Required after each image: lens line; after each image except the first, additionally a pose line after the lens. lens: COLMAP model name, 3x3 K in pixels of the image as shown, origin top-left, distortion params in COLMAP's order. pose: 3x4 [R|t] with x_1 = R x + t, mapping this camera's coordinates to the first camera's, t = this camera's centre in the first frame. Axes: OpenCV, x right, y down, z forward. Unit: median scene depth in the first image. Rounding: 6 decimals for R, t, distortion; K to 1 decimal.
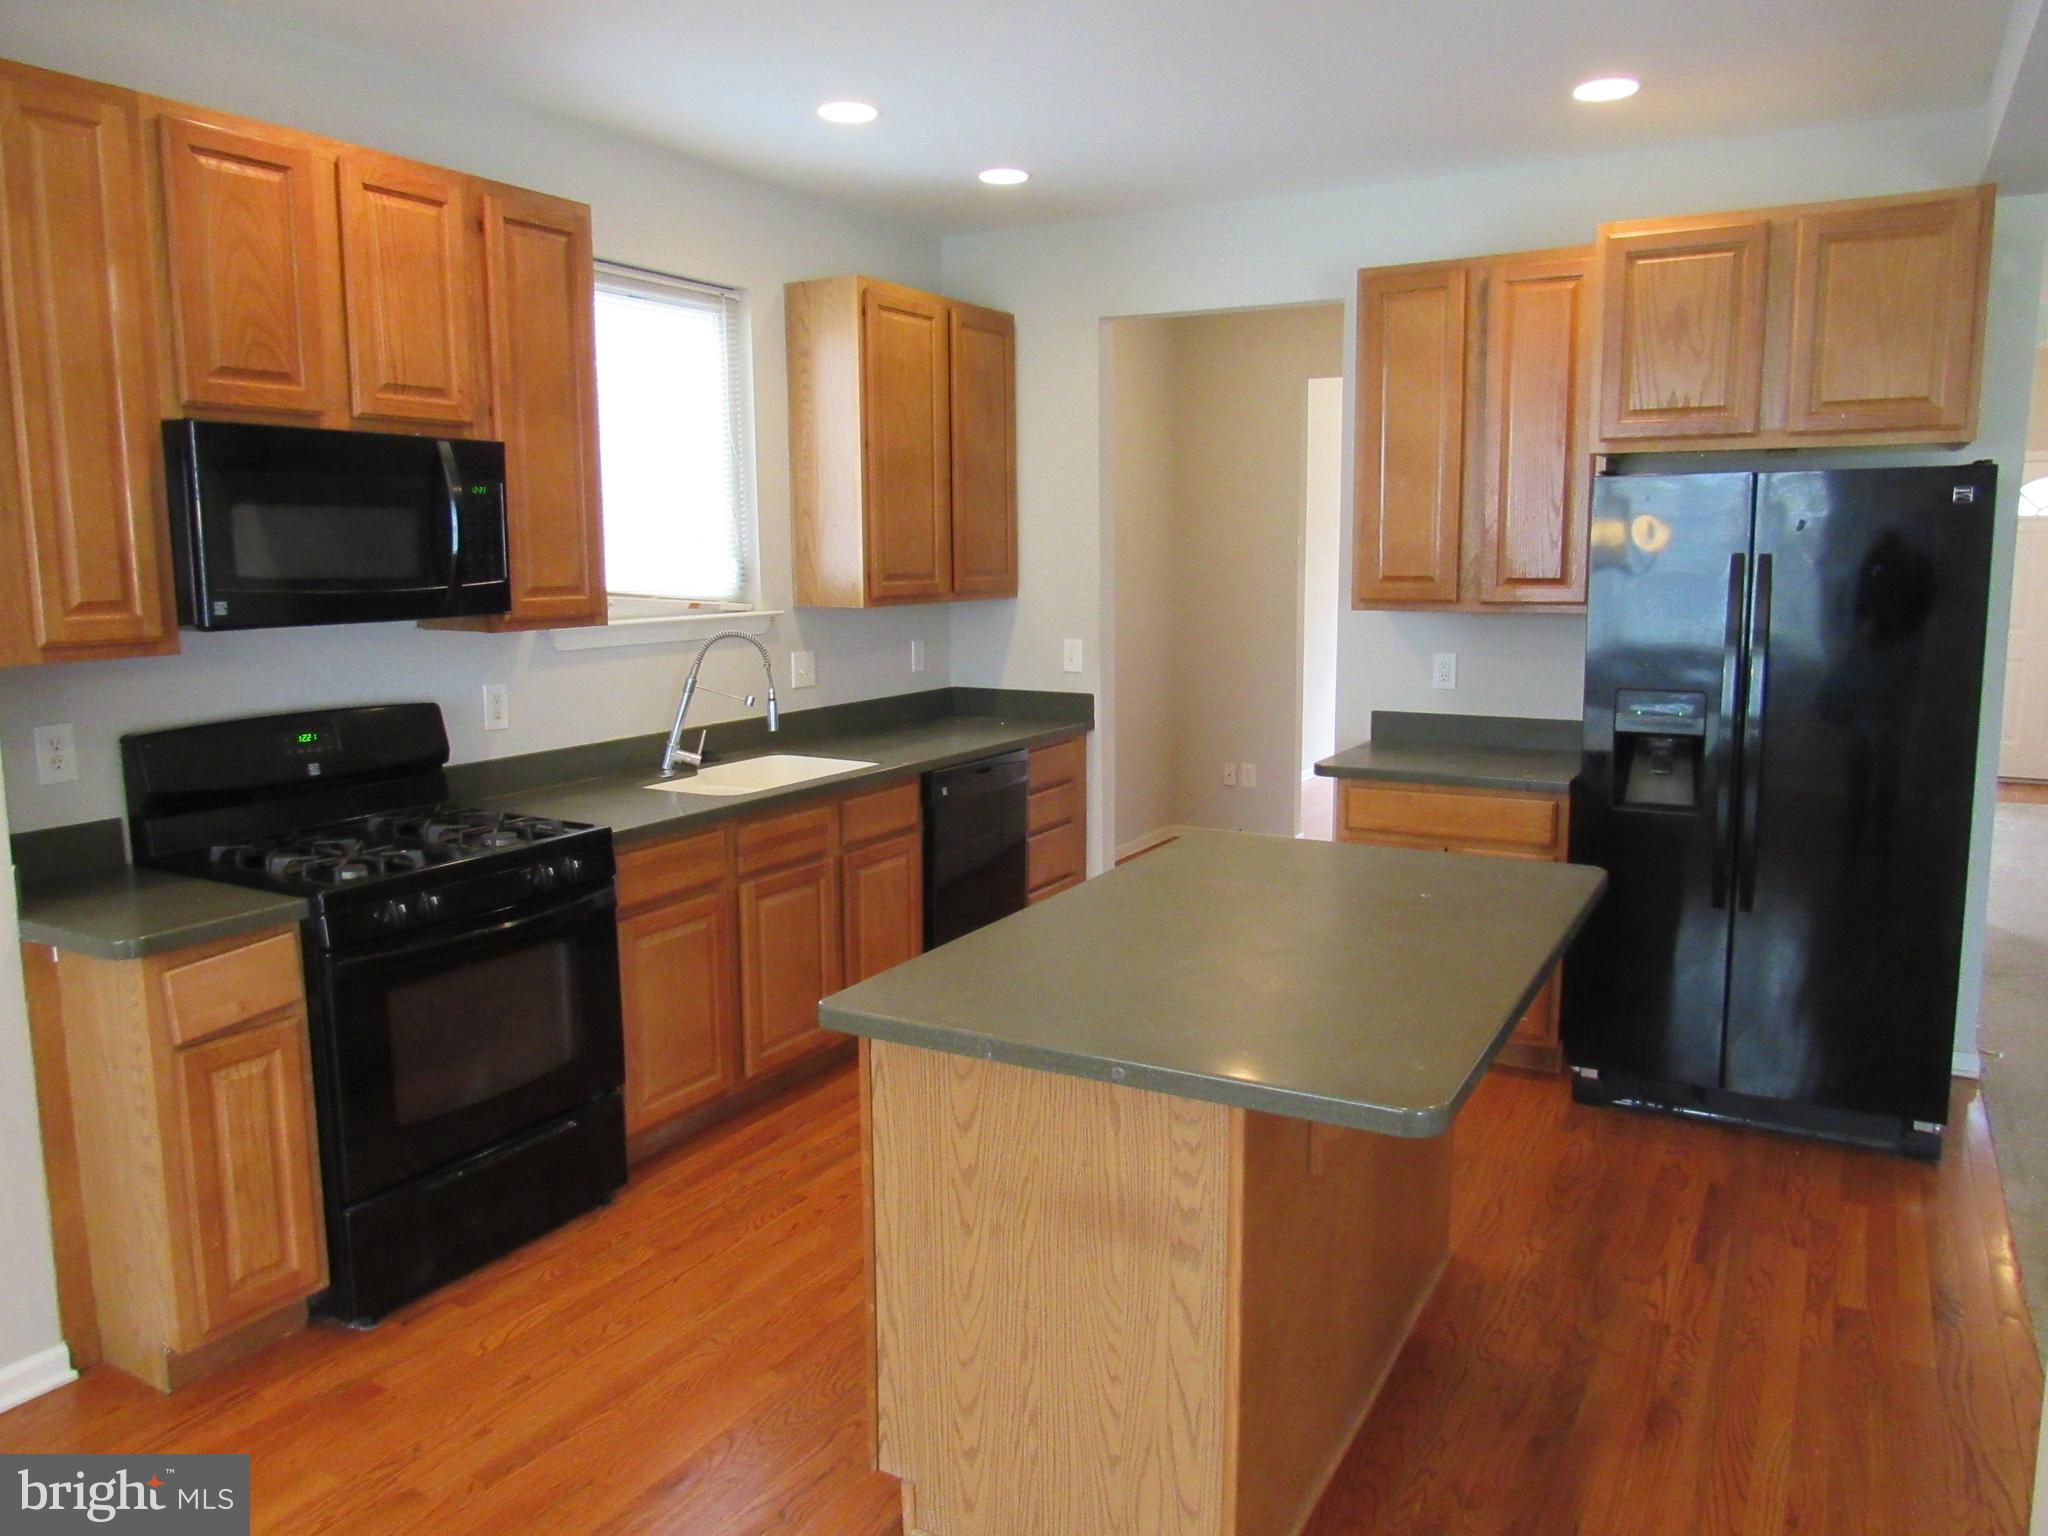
lens RADIAL K [[1462.2, 0, 1020.9], [0, 1462.2, 762.4], [0, 0, 1]] dist [-0.030933, 0.014116]
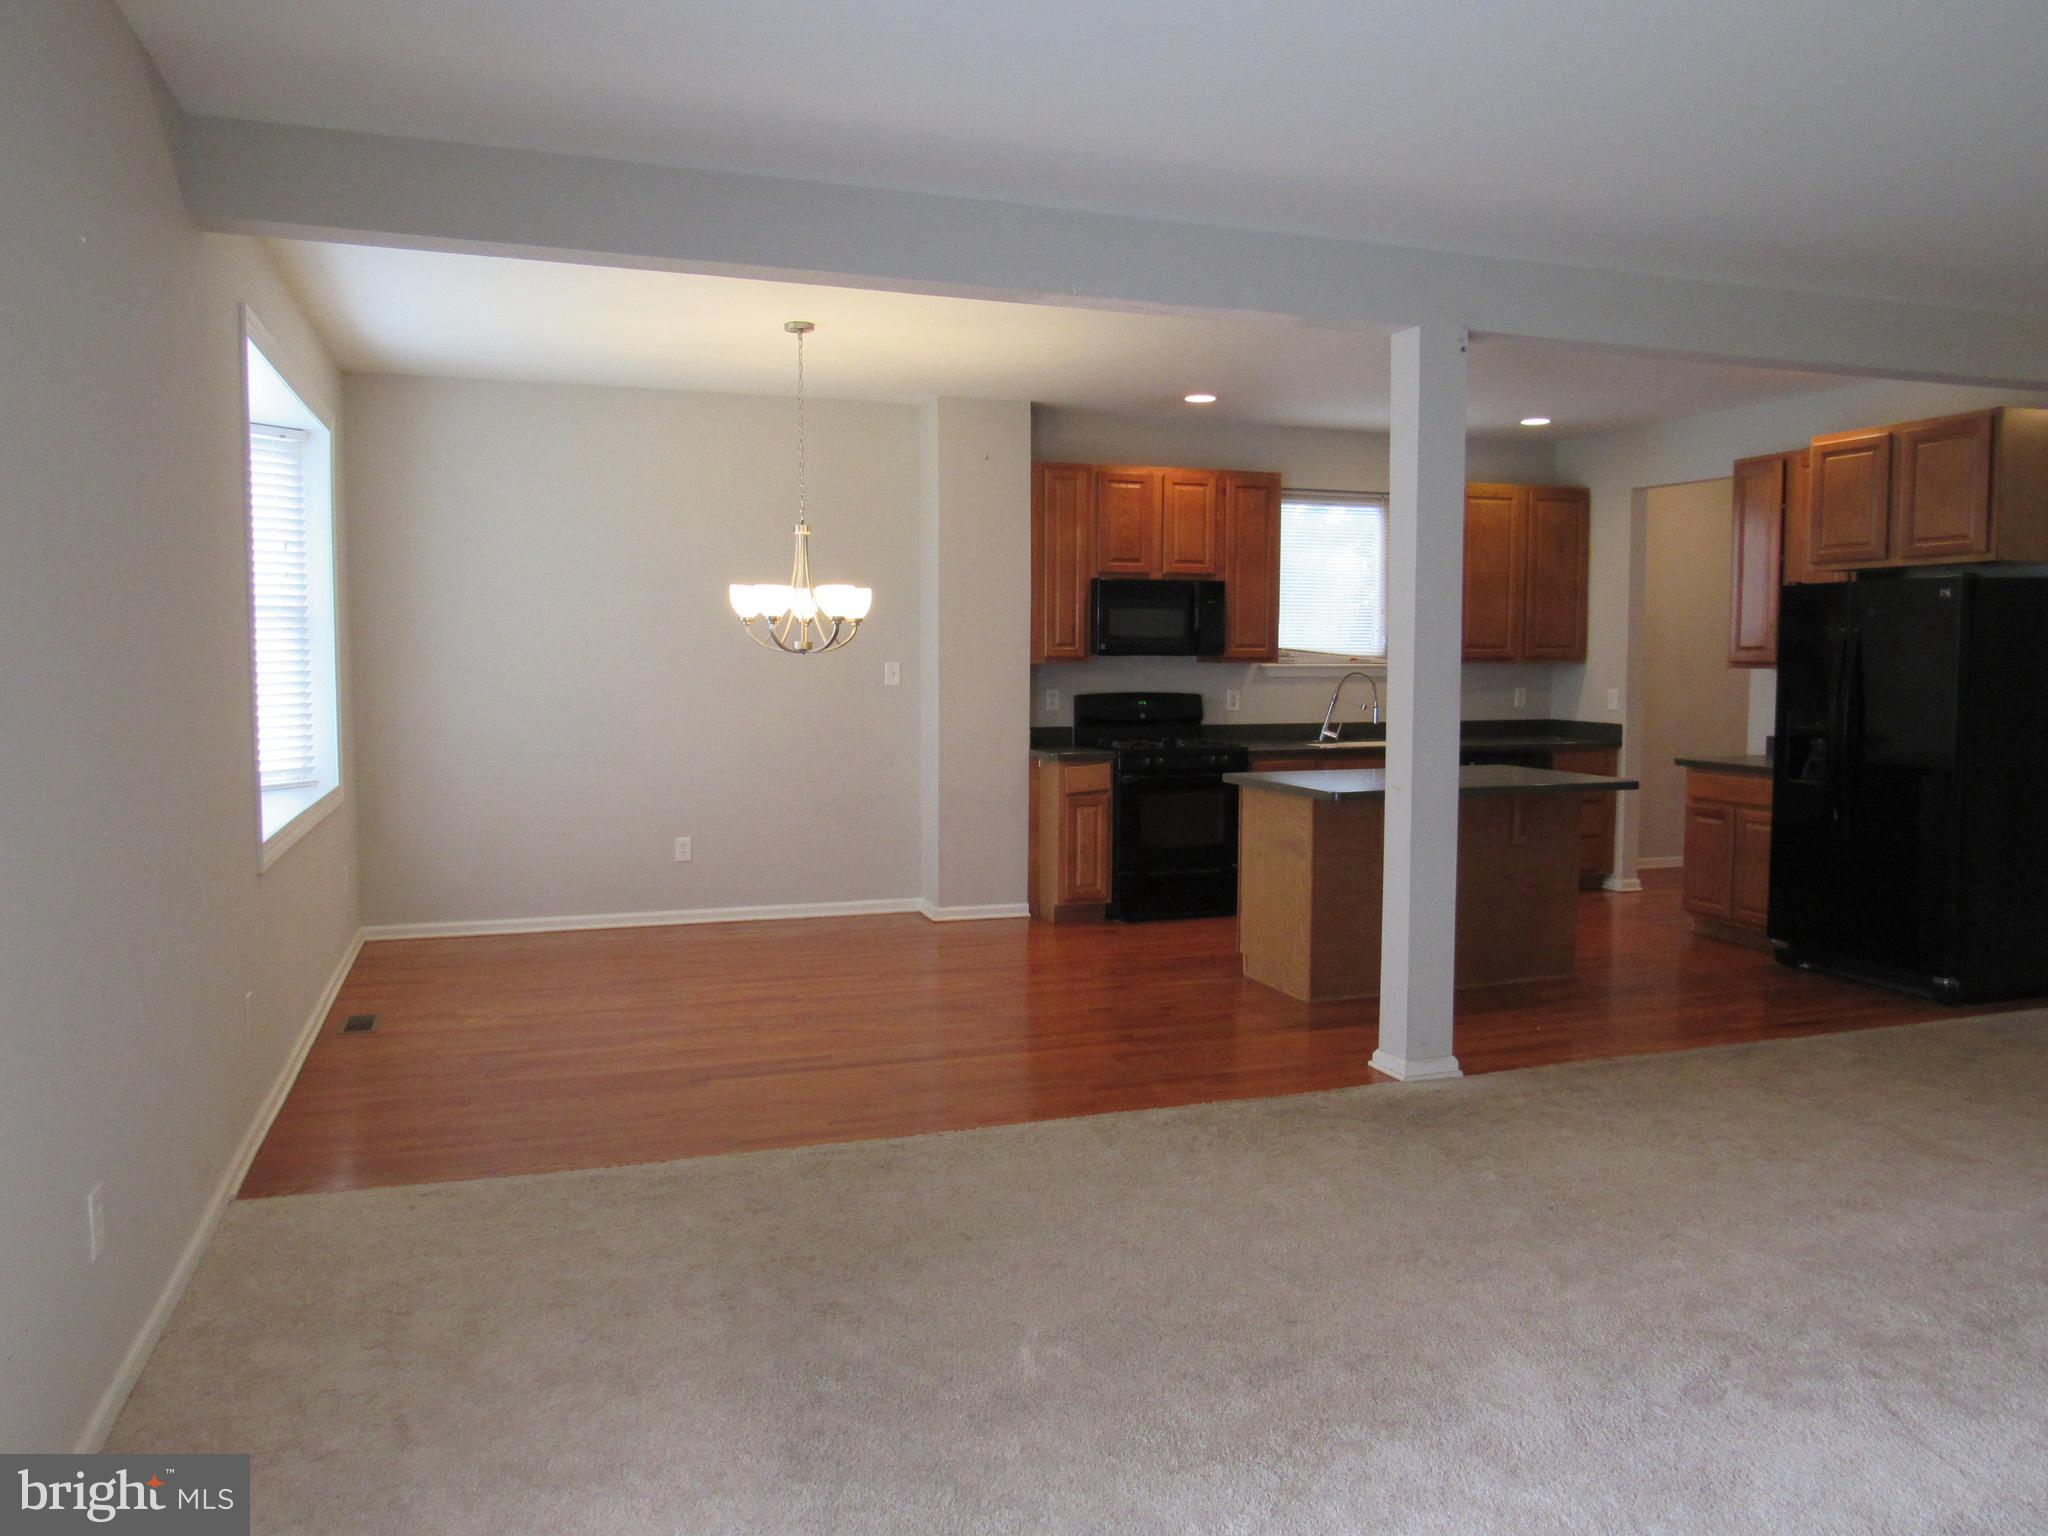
lens RADIAL K [[1462.2, 0, 1031.5], [0, 1462.2, 773.6], [0, 0, 1]] dist [-0.030933, 0.014116]
pose [[0.759521, 0.062704, -0.647453, 0.964575], [-0.101517, 0.994573, -0.022768, 0.175621], [0.642512, 0.083020, 0.761765, -0.981922]]
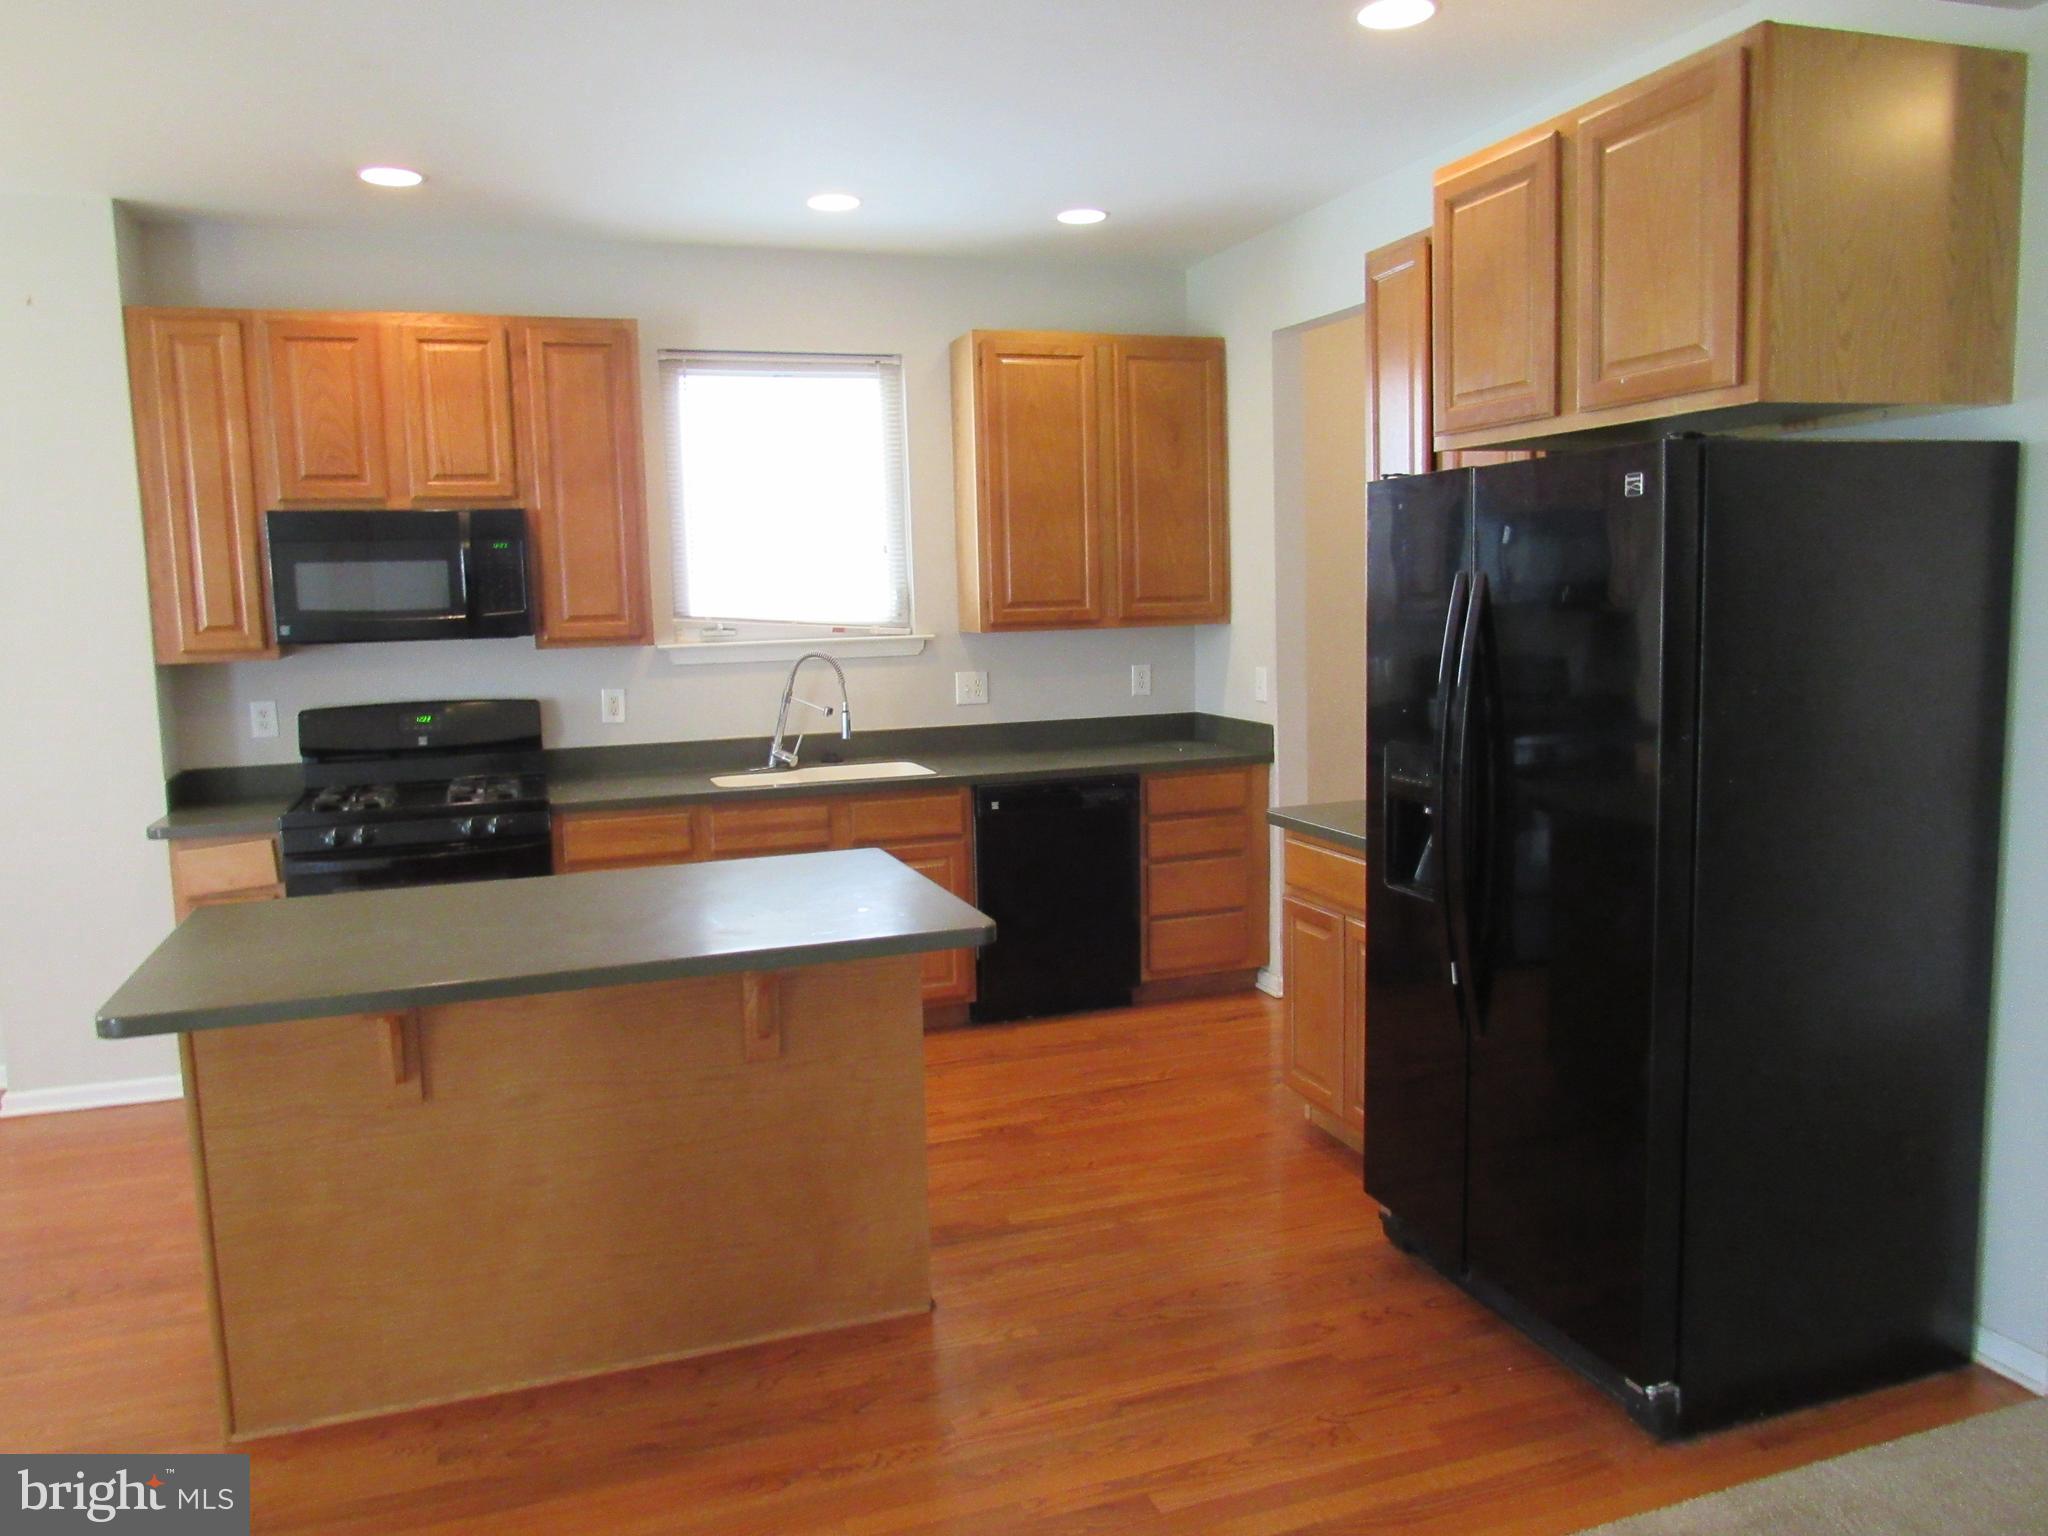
lens RADIAL K [[1462.2, 0, 1020.0], [0, 1462.2, 770.4], [0, 0, 1]] dist [-0.030933, 0.014116]
pose [[0.753976, 0.070605, -0.653097, 0.910341], [-0.075650, 0.996925, 0.020440, -0.040183], [0.652531, 0.033996, 0.756999, 0.283528]]
